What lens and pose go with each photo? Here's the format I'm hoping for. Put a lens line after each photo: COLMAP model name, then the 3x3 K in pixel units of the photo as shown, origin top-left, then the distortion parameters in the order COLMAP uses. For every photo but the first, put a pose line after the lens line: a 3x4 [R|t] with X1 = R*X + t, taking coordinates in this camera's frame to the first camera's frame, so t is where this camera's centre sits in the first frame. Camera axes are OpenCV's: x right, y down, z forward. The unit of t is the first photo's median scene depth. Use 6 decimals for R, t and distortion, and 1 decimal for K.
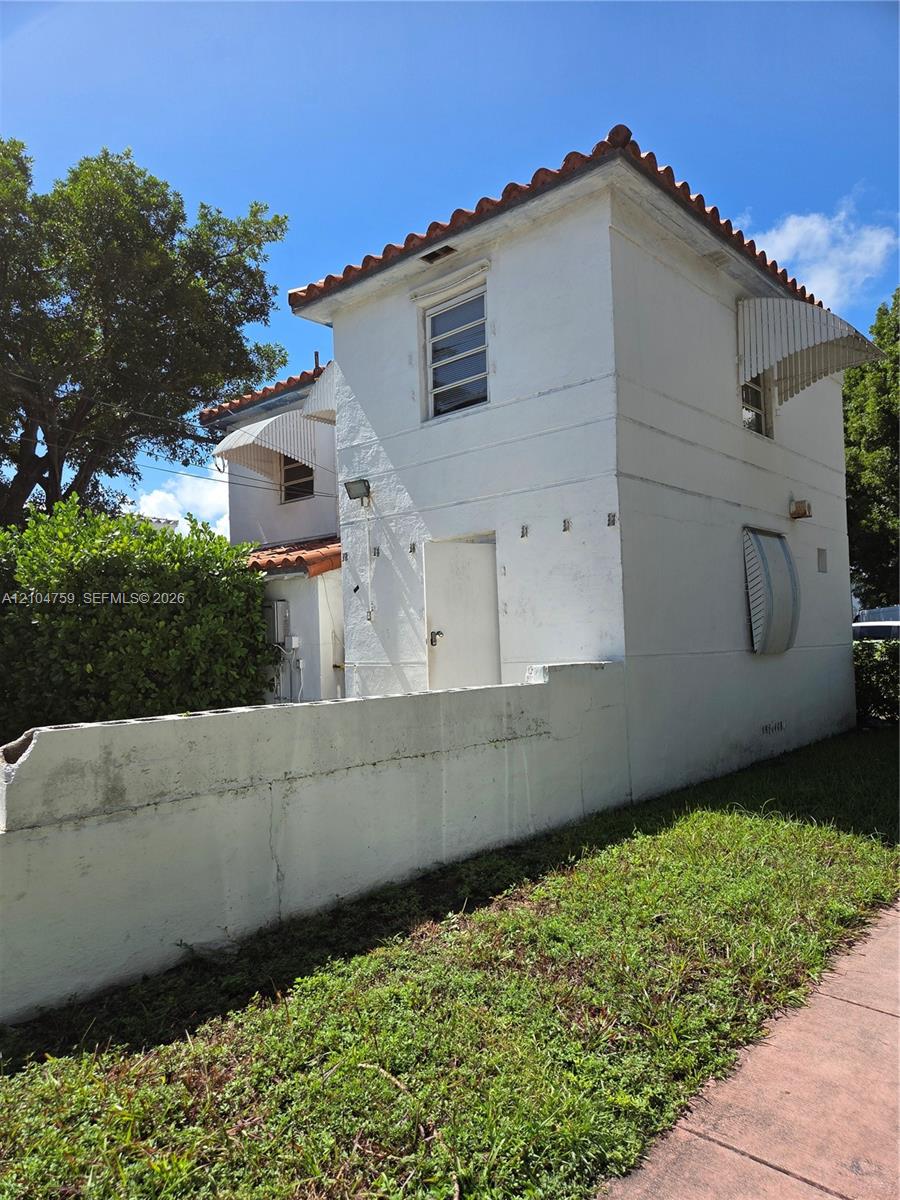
lens RADIAL K [[809.5, 0, 439.9], [0, 809.5, 602.3], [0, 0, 1]] dist [0.068905, -0.038918]
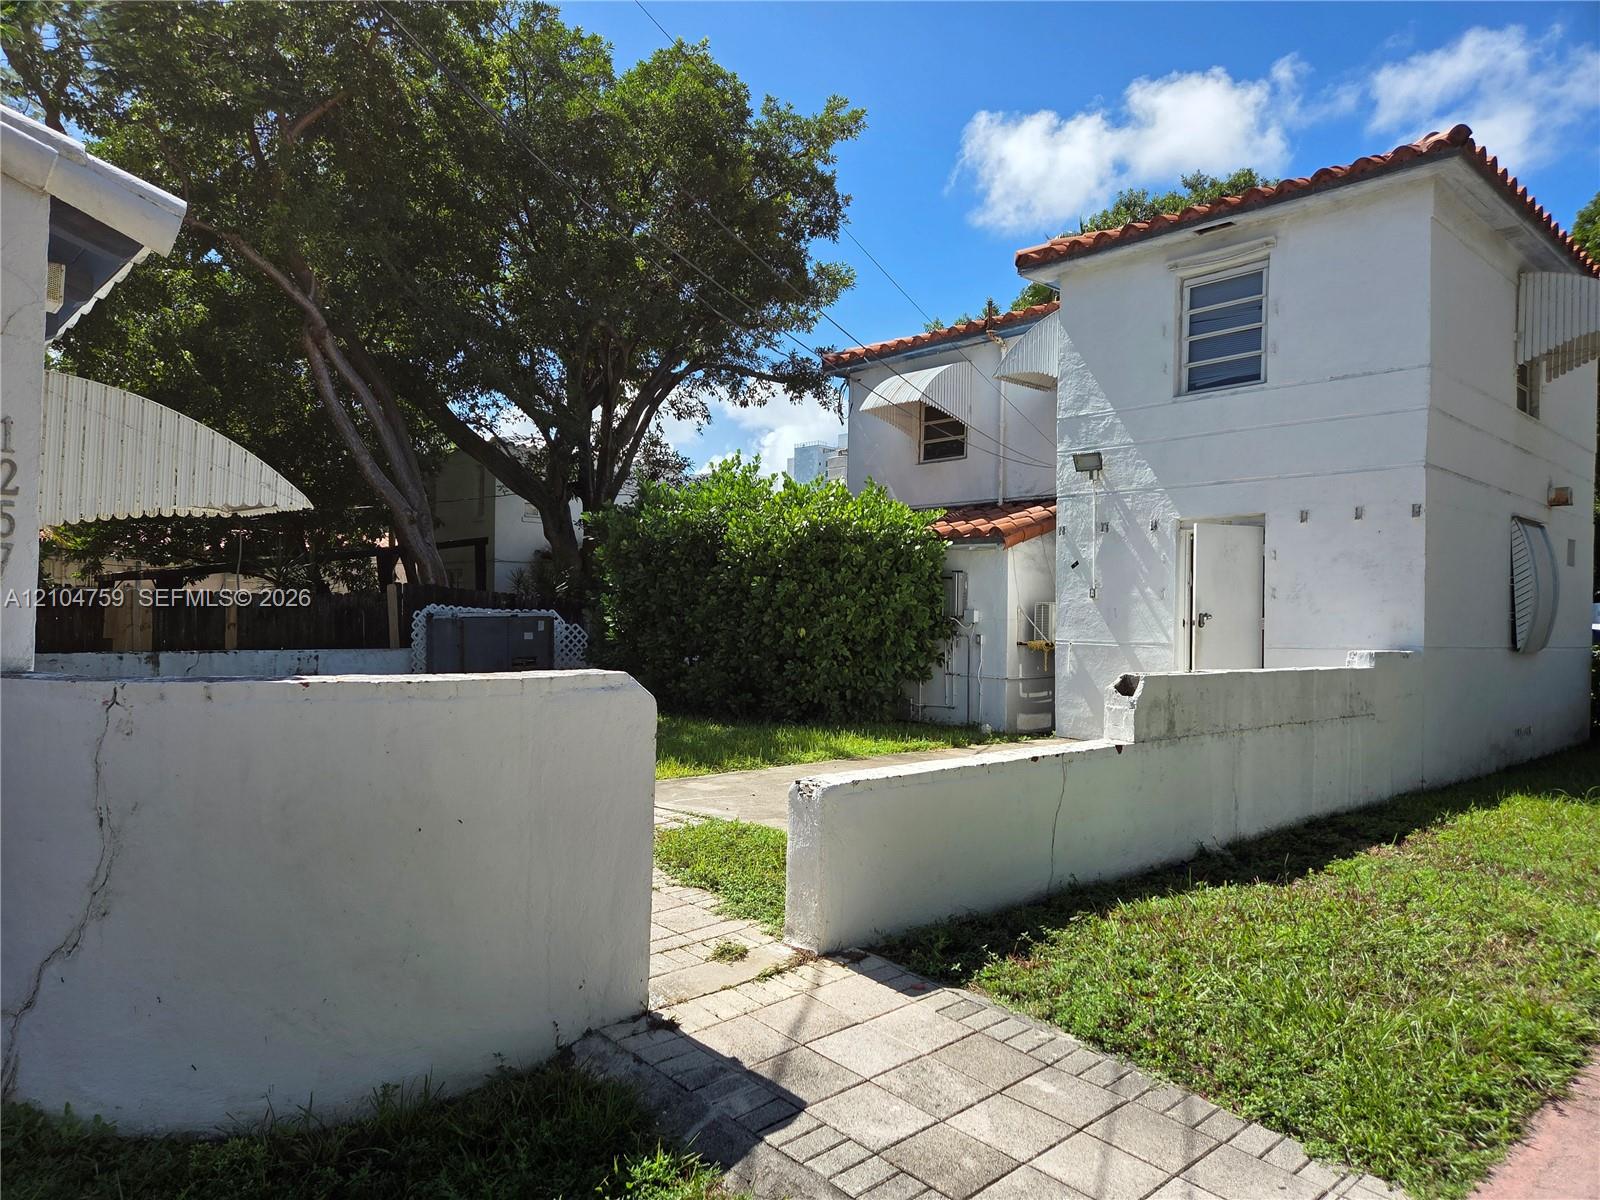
lens RADIAL K [[1079.3, 0, 794.8], [0, 1079.3, 604.4], [0, 0, 1]] dist [0.068905, -0.038918]
pose [[0.996383, 0.045898, -0.071514, -0.354932], [-0.043425, 0.998417, 0.035760, -0.000887], [0.073042, -0.032525, 0.996798, -0.326134]]
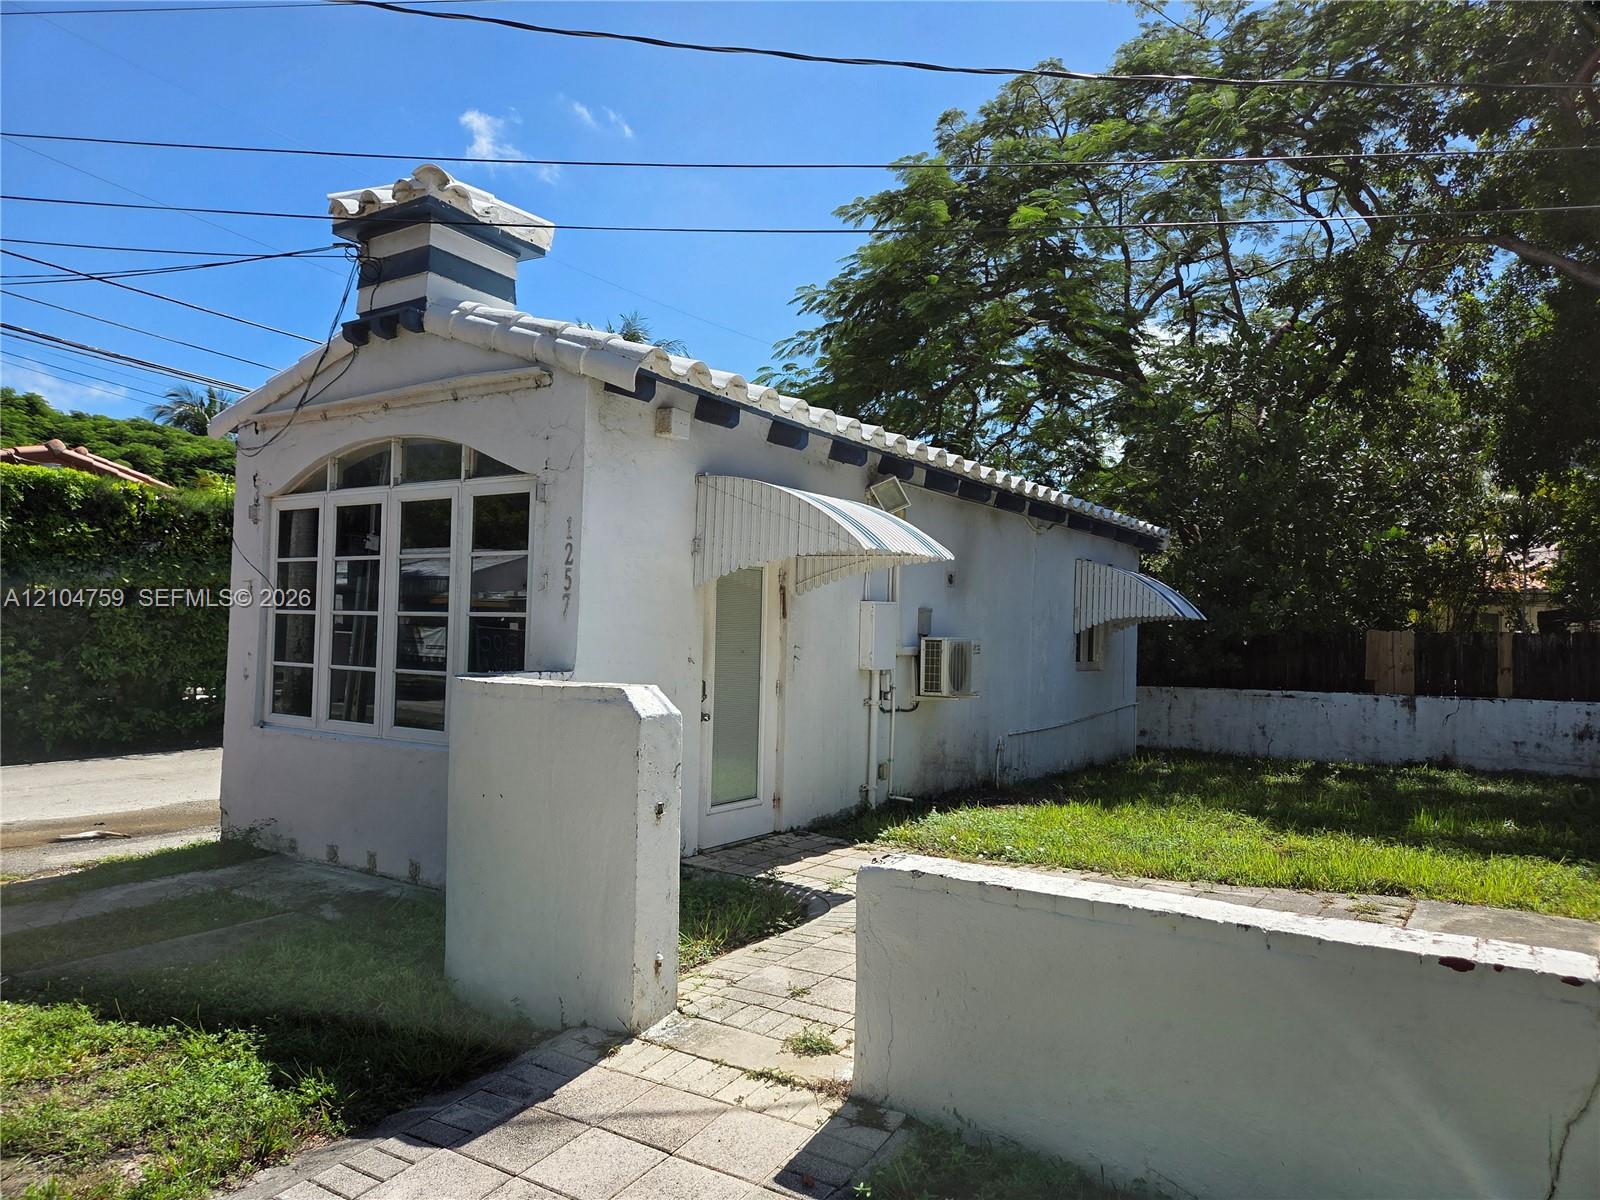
lens RADIAL K [[1079.3, 0, 785.8], [0, 1079.3, 598.8], [0, 0, 1]] dist [0.068905, -0.038918]
pose [[0.129930, -0.002635, -0.991520, 0.608183], [0.022881, 0.999738, 0.000341, 0.027381], [0.991259, -0.022732, 0.129956, 0.861663]]
